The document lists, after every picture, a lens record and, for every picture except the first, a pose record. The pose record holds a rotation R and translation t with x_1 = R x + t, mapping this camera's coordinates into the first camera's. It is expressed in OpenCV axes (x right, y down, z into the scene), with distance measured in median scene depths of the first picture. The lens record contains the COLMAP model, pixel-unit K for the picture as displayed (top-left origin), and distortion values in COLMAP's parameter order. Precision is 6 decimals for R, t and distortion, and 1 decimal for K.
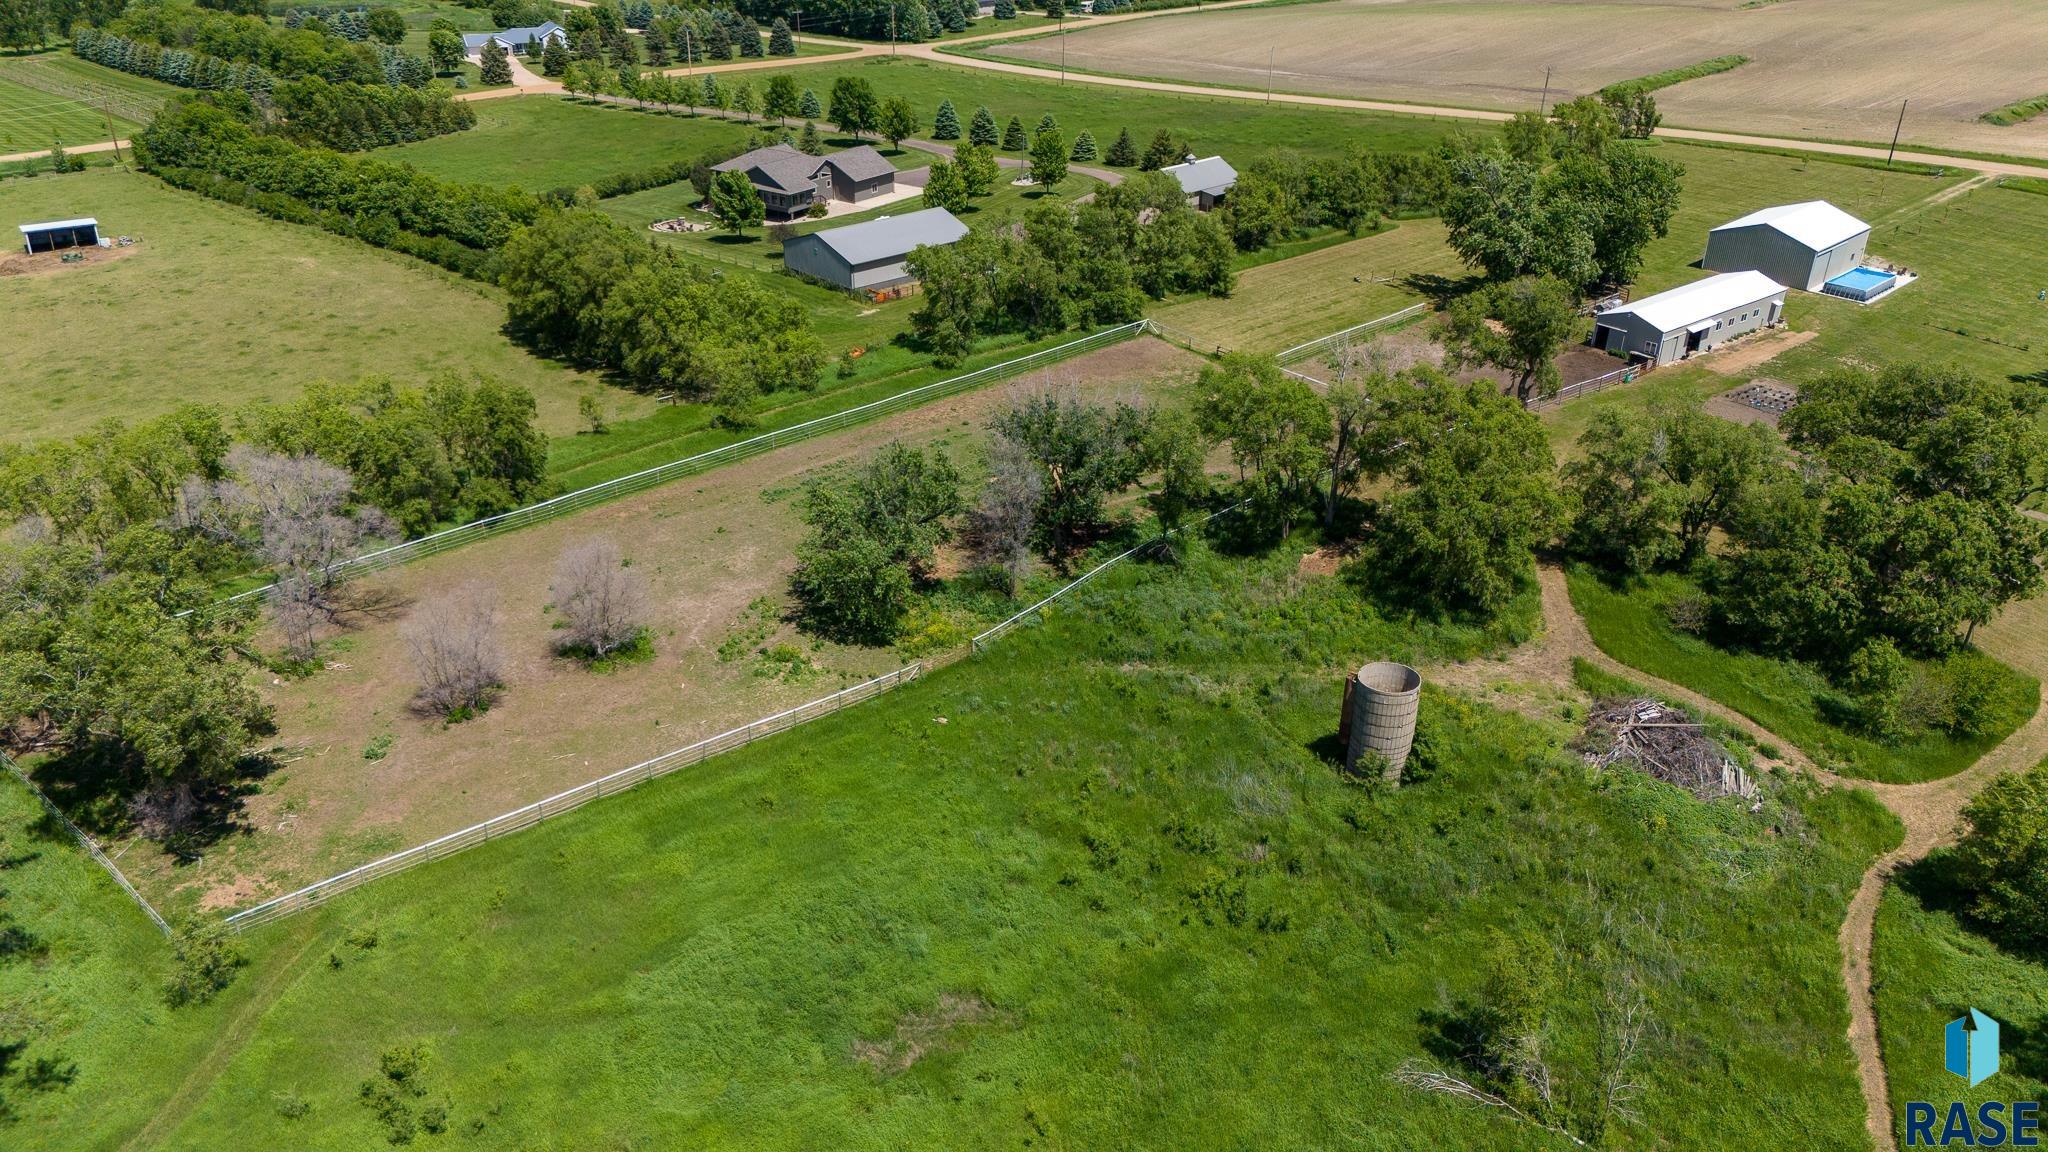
lens RADIAL K [[1438.5, 0, 1011.6], [0, 1438.5, 578.0], [0, 0, 1]] dist [0.099636, -0.108914]
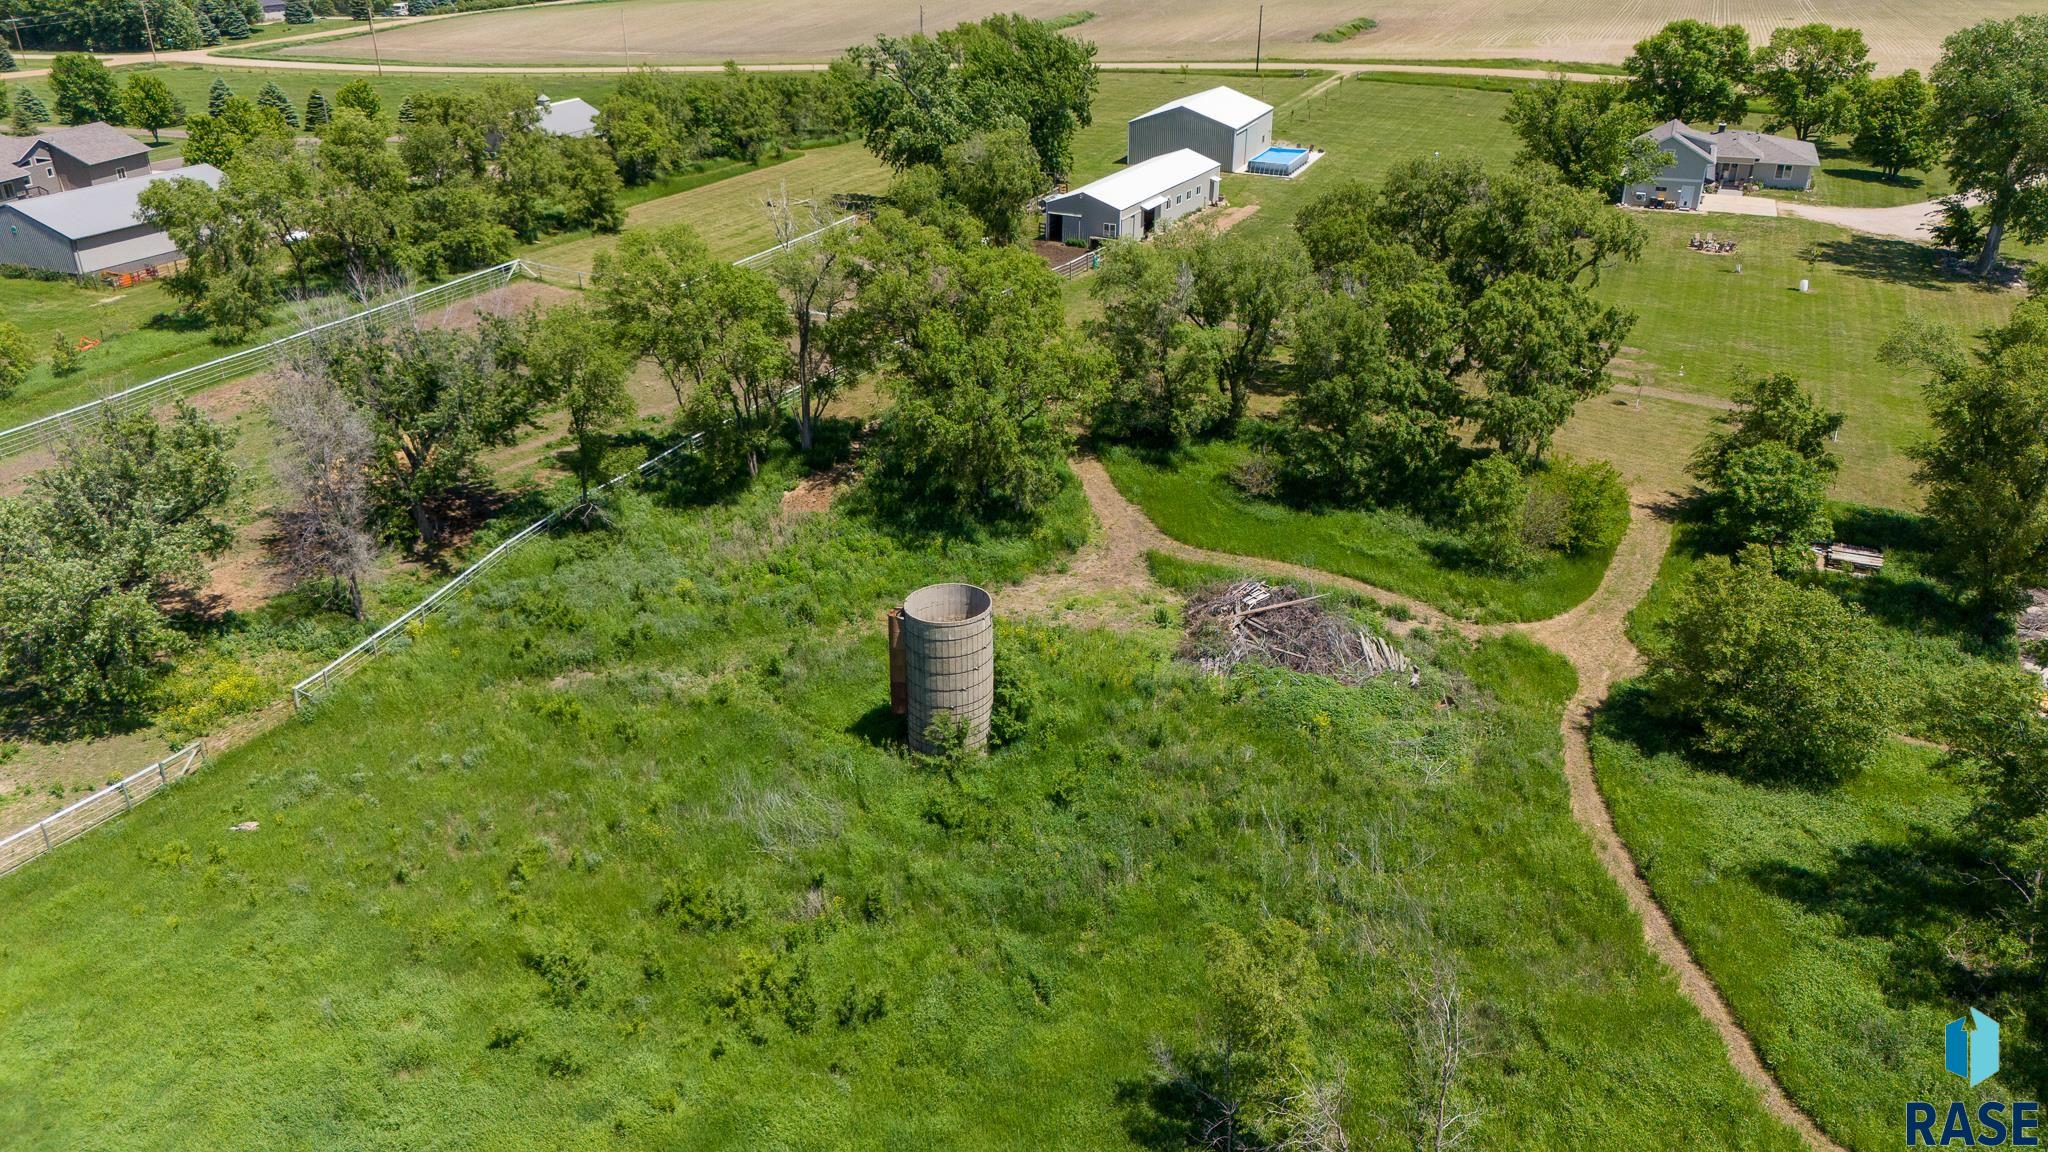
lens RADIAL K [[1438.5, 0, 1011.6], [0, 1438.5, 578.0], [0, 0, 1]] dist [0.099636, -0.108914]
pose [[0.915314, -0.173077, 0.363654, 0.035009], [0.184454, 0.982835, 0.003498, 0.050694], [-0.358017, 0.063875, 0.931527, 0.295696]]
